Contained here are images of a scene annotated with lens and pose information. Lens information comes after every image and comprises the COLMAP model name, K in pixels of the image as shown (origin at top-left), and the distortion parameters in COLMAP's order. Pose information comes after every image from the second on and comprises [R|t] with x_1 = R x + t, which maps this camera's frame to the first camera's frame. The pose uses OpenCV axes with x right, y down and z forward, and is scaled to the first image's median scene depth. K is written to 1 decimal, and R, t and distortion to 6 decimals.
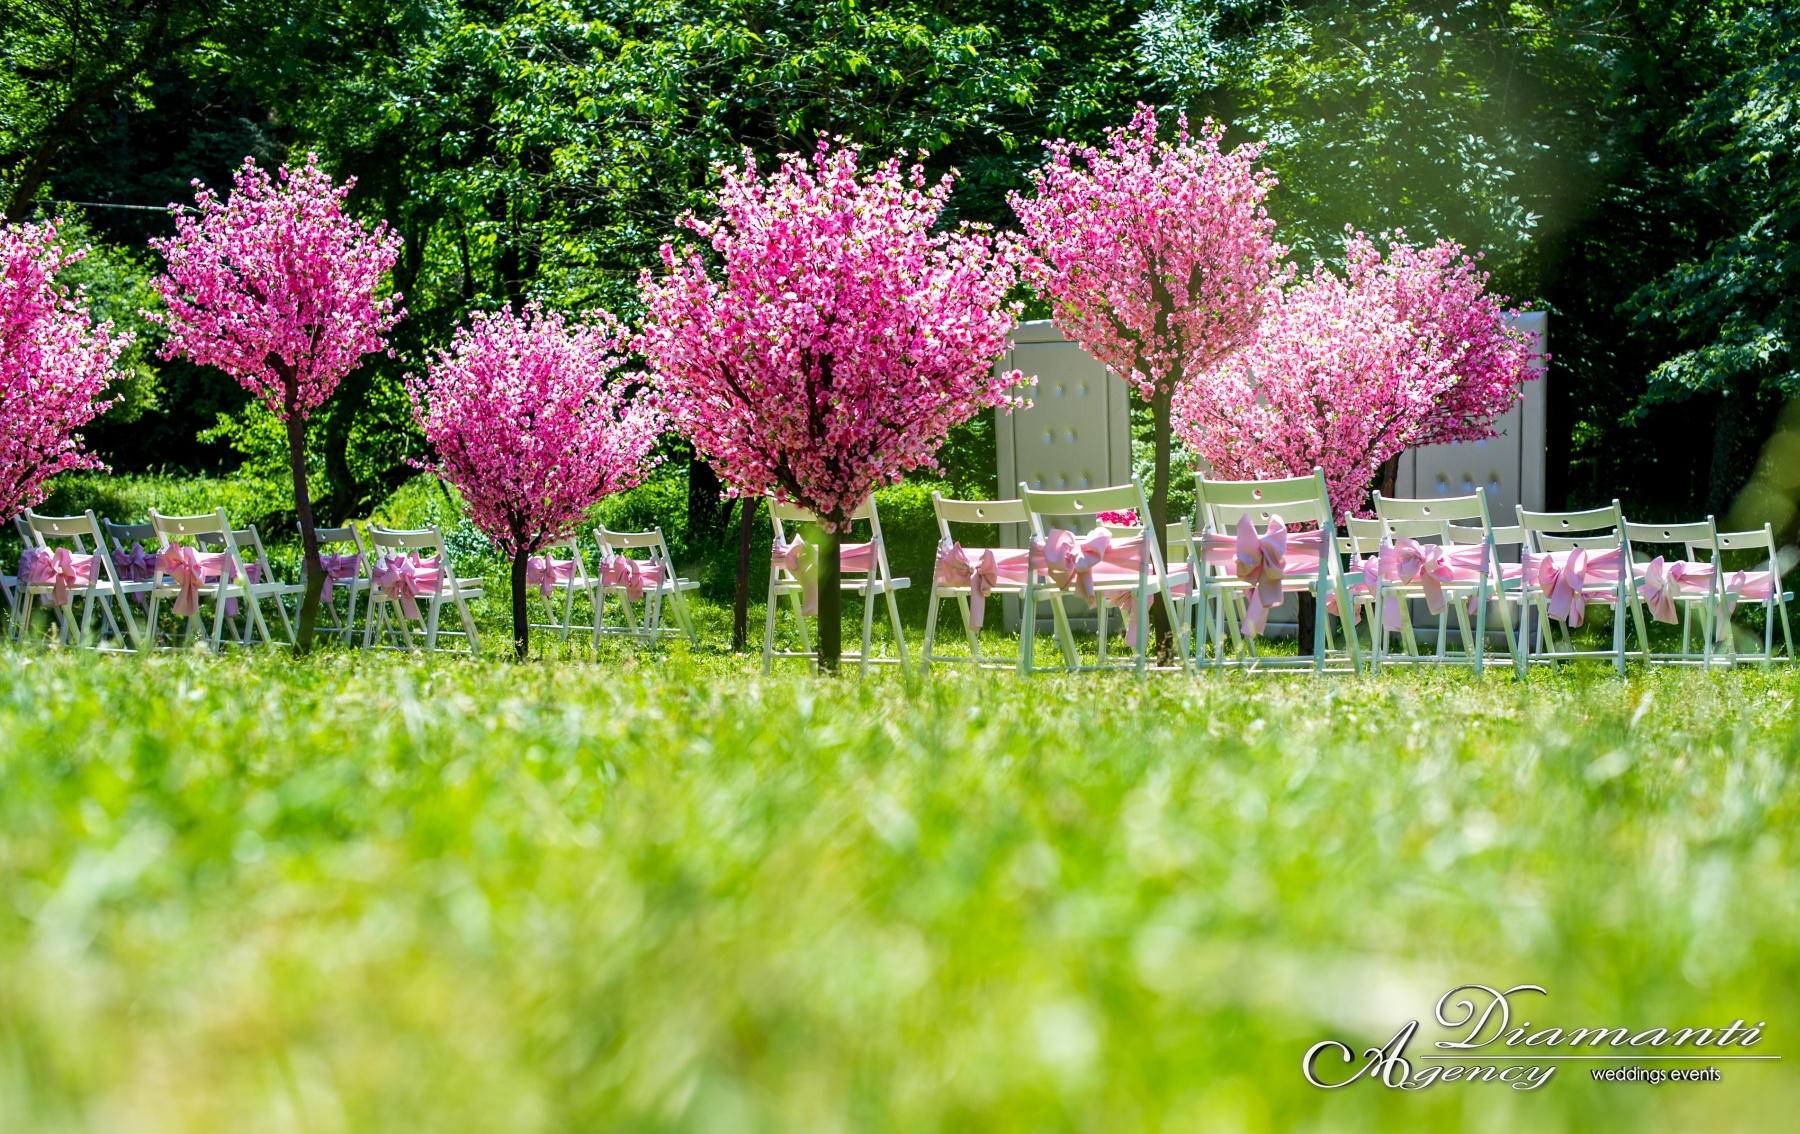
lens RADIAL K [[2617.7, 0, 900.0], [0, 2617.7, 567.0], [0, 0, 1]] dist [0.001200, 0.000162]
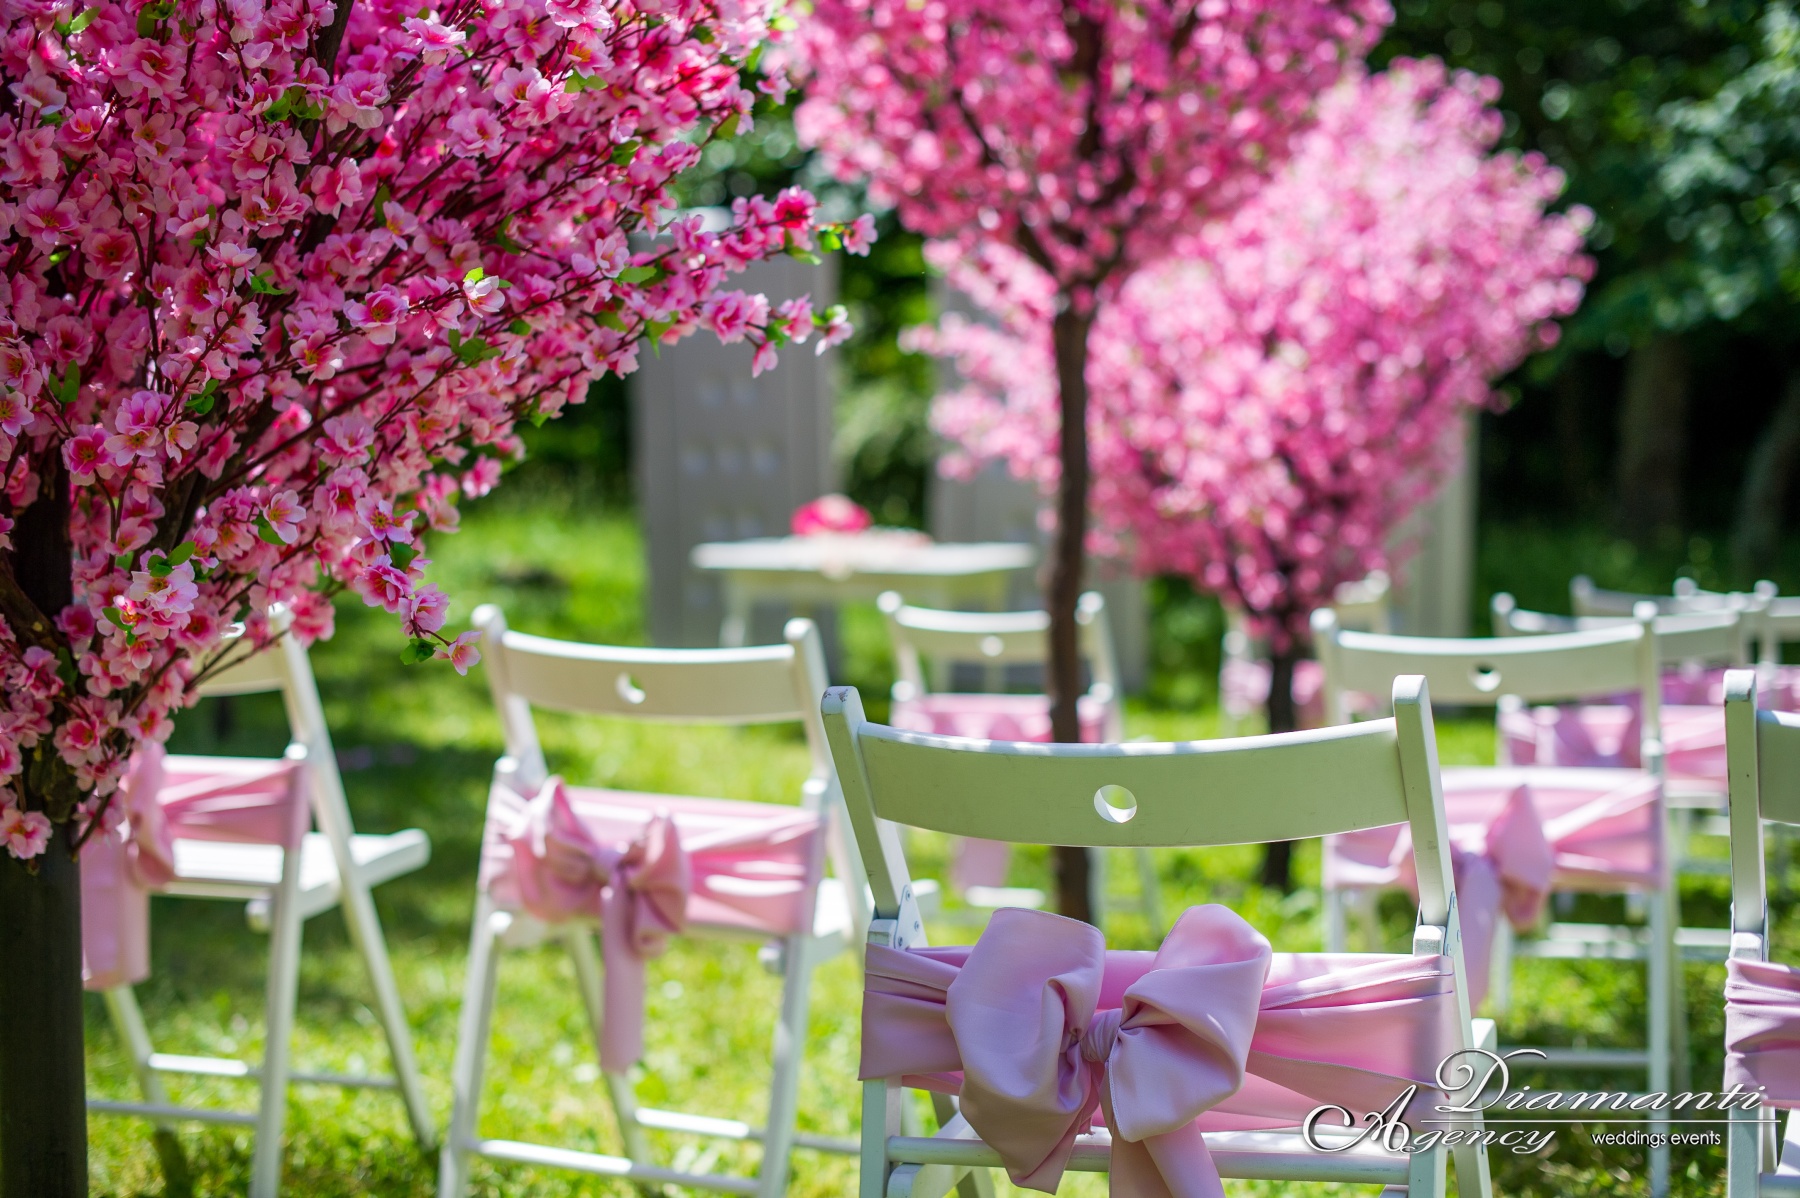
lens RADIAL K [[2614.2, 0, 900.1], [0, 2614.2, 624.6], [0, 0, 1]] dist [-0.107407, 0.015290]
pose [[0.989355, -0.001211, 0.145520, 0.019333], [-0.005042, 0.999080, 0.042590, -0.046034], [-0.145438, -0.042871, 0.988438, 0.767307]]
